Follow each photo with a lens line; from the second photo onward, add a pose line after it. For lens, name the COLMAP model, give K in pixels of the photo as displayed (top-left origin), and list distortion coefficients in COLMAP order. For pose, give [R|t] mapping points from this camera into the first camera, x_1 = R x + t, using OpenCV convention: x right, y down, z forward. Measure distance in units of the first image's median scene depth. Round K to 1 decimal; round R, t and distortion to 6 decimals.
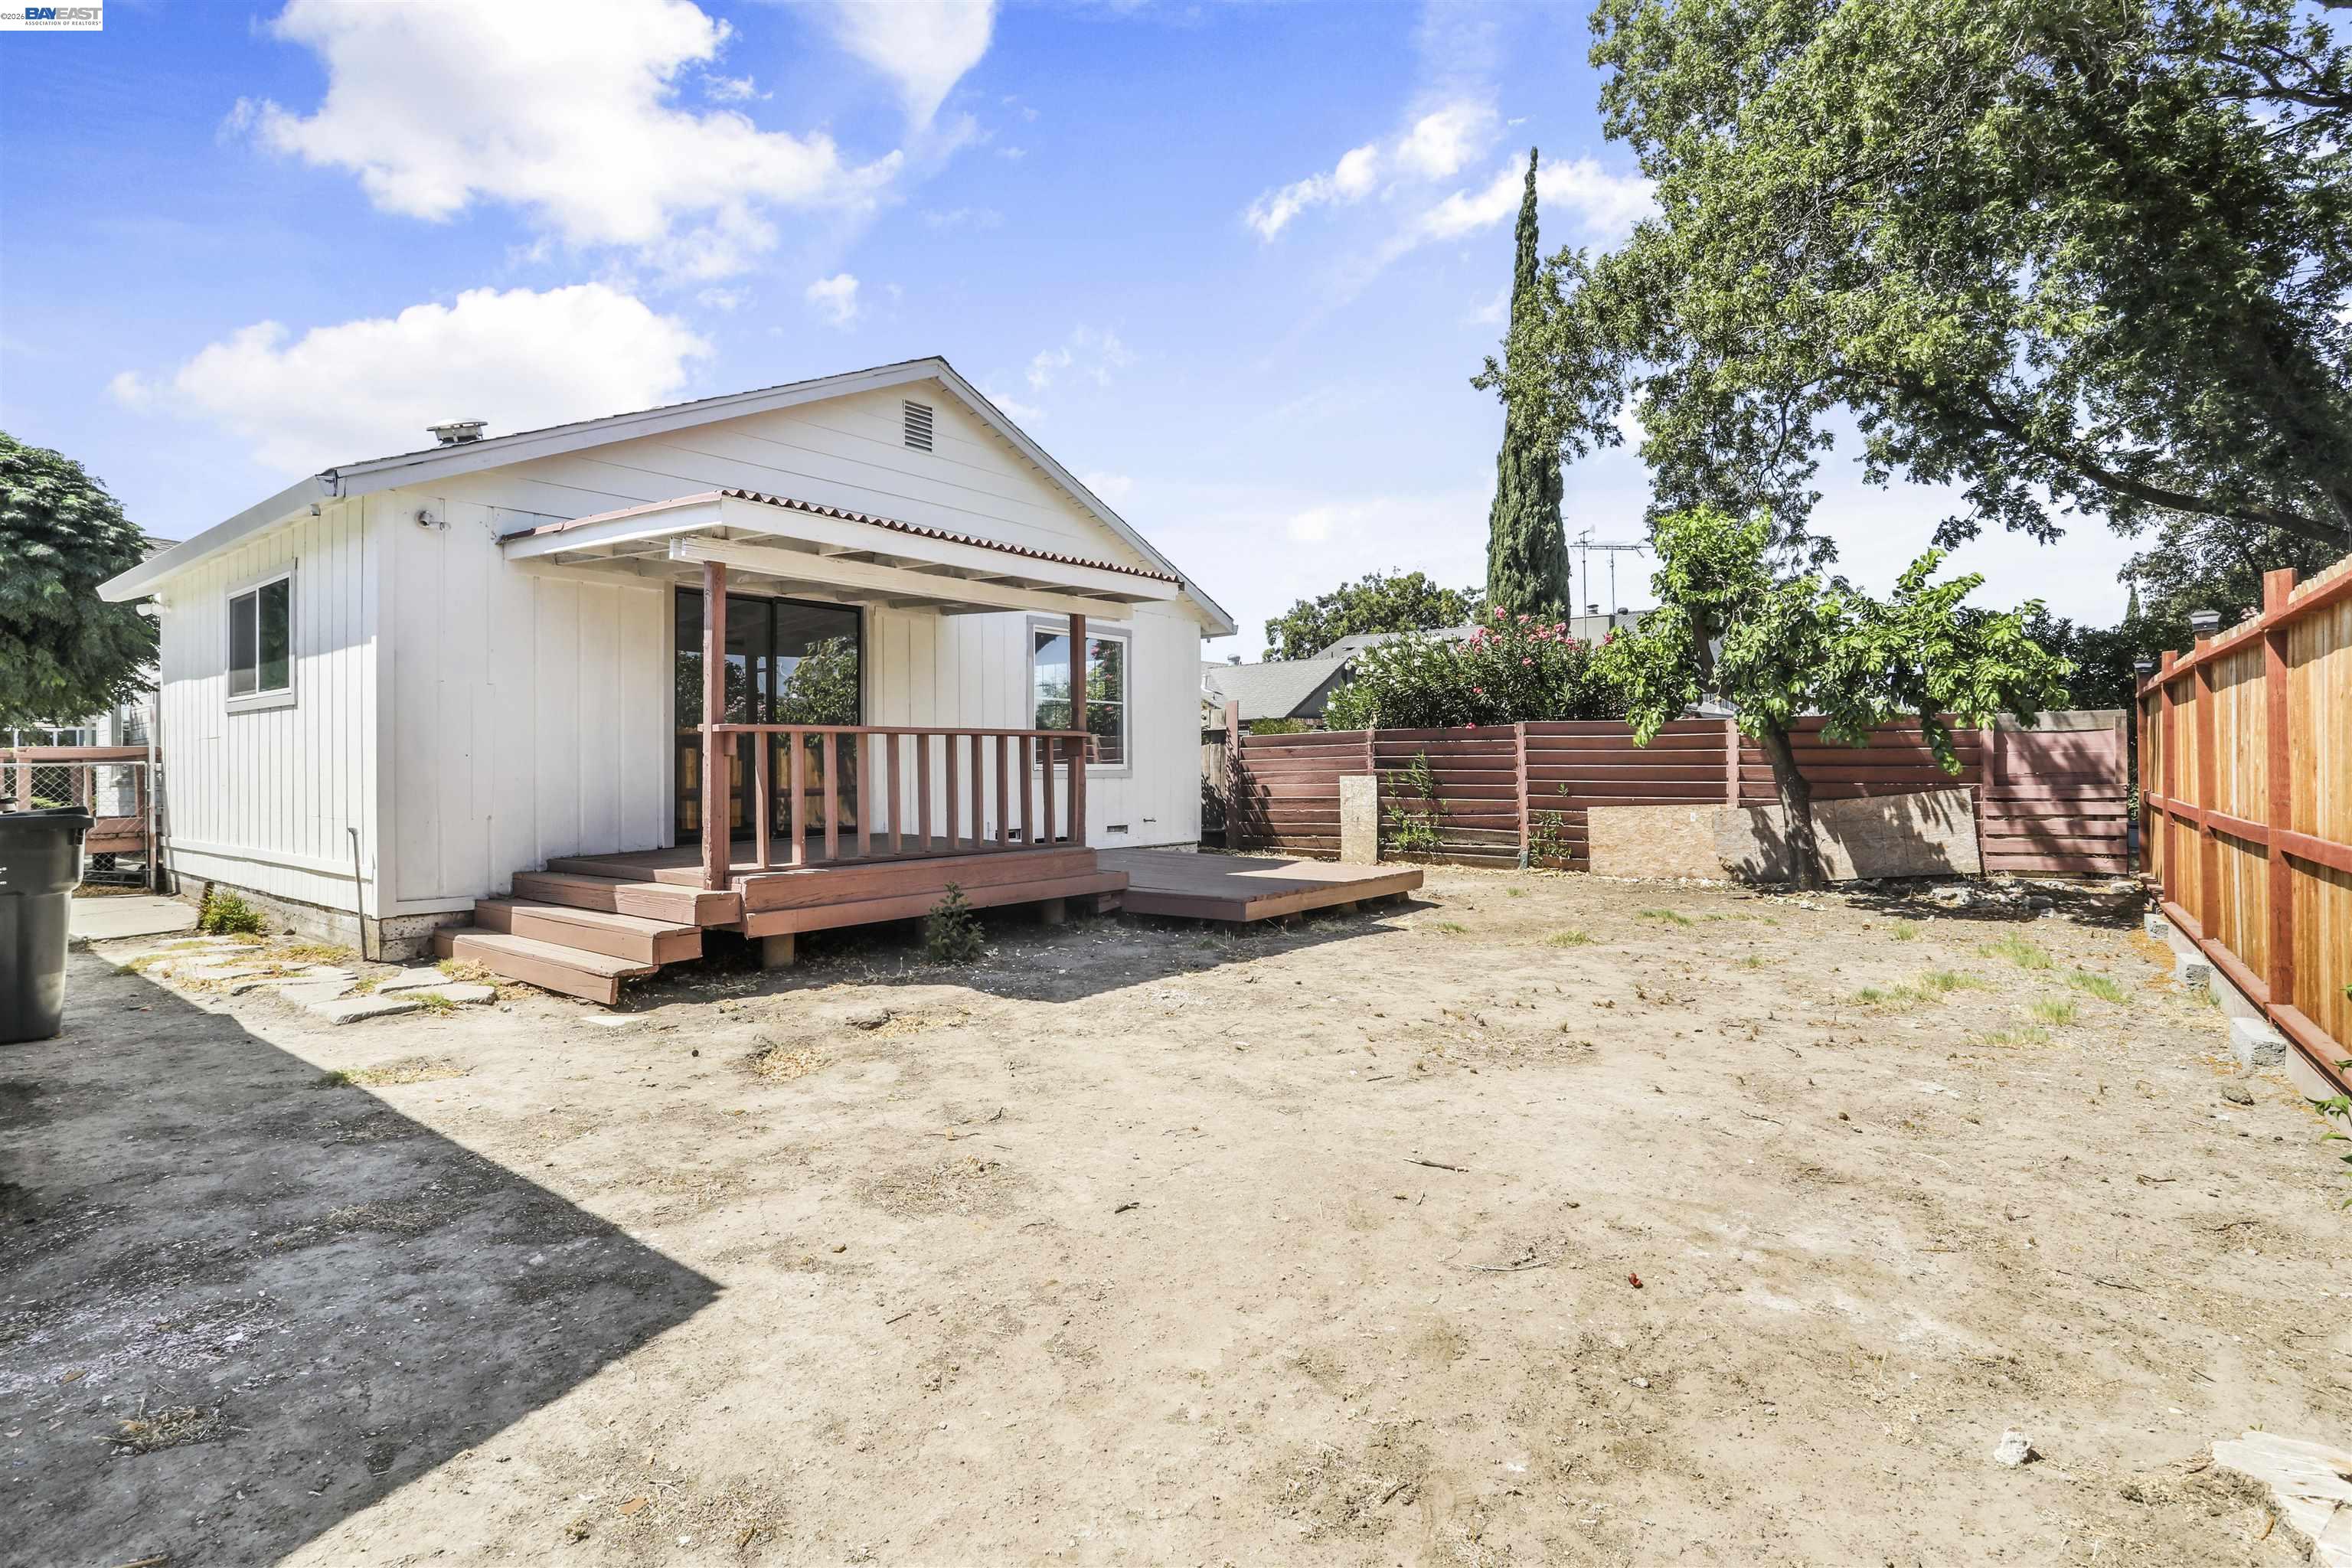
lens RADIAL K [[1159.3, 0, 1189.8], [0, 1159.3, 782.8], [0, 0, 1]] dist [-0.065177, 0.035499]
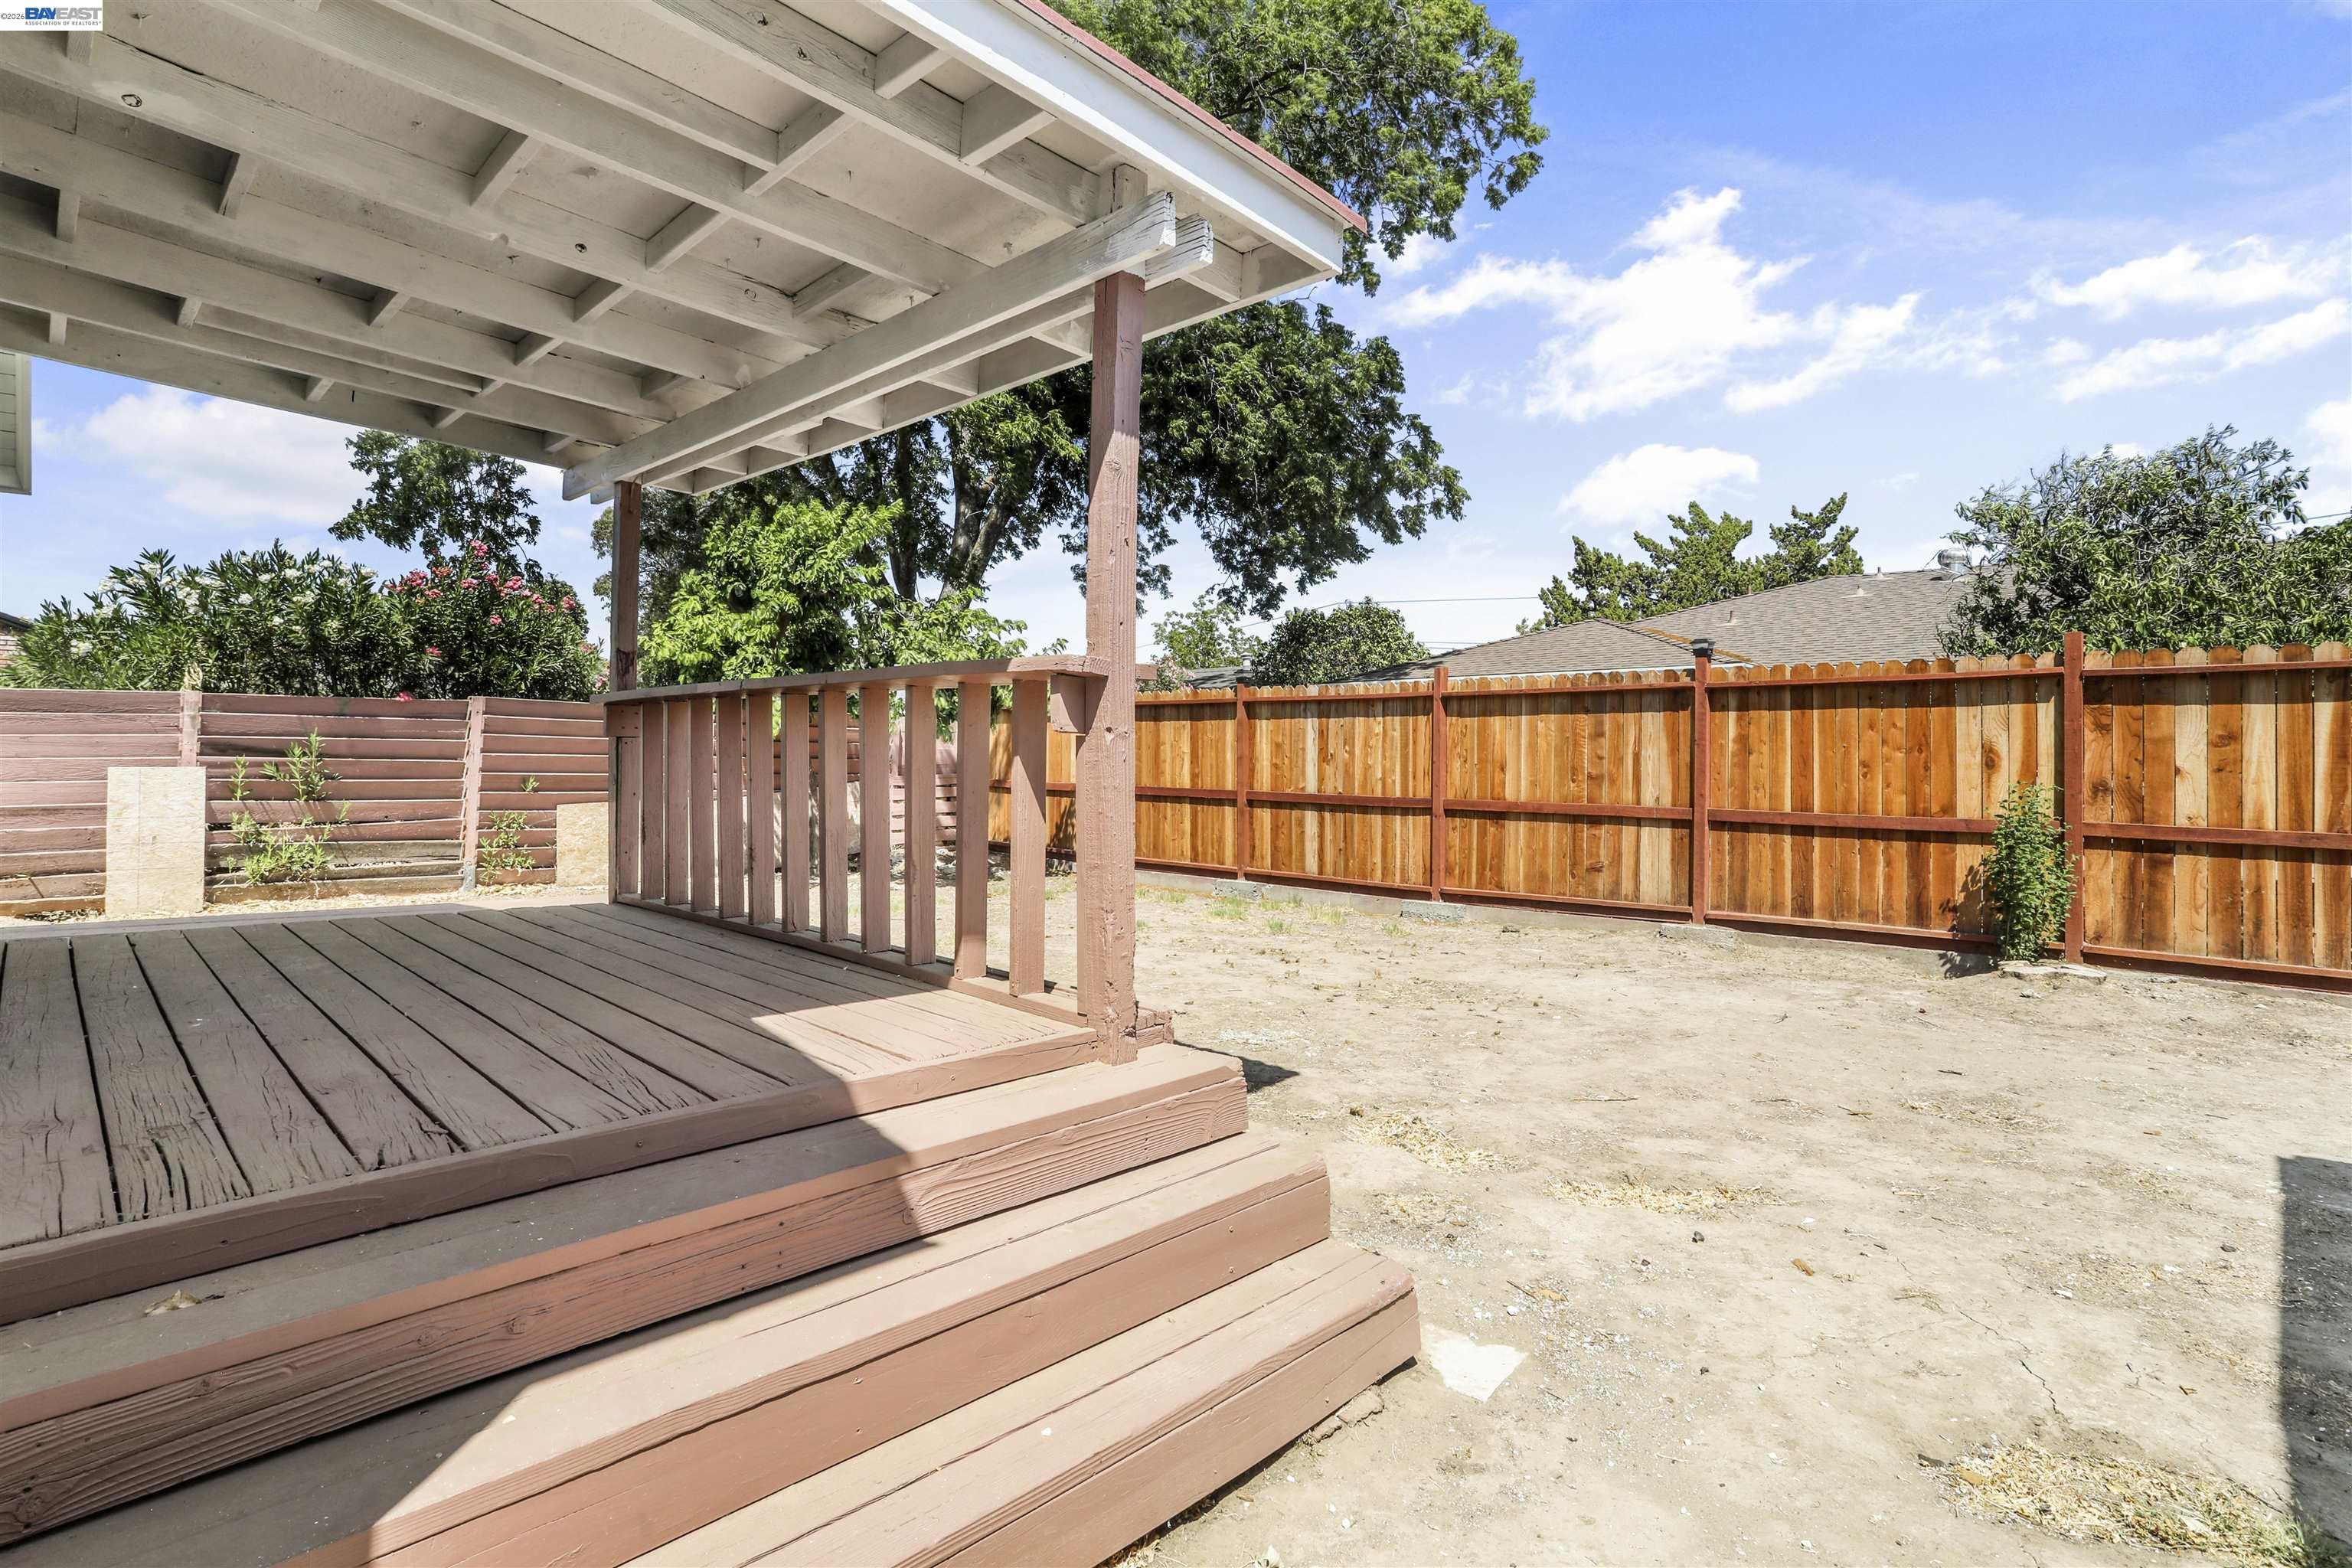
lens RADIAL K [[1144.4, 0, 1174.5], [0, 1144.4, 724.9], [0, 0, 1]] dist [-0.053938, 0.025292]
pose [[0.134665, 0.031595, 0.990387, -0.401045], [0.004497, 0.999462, -0.032496, -0.008068], [-0.990881, 0.008830, 0.134450, 0.443757]]
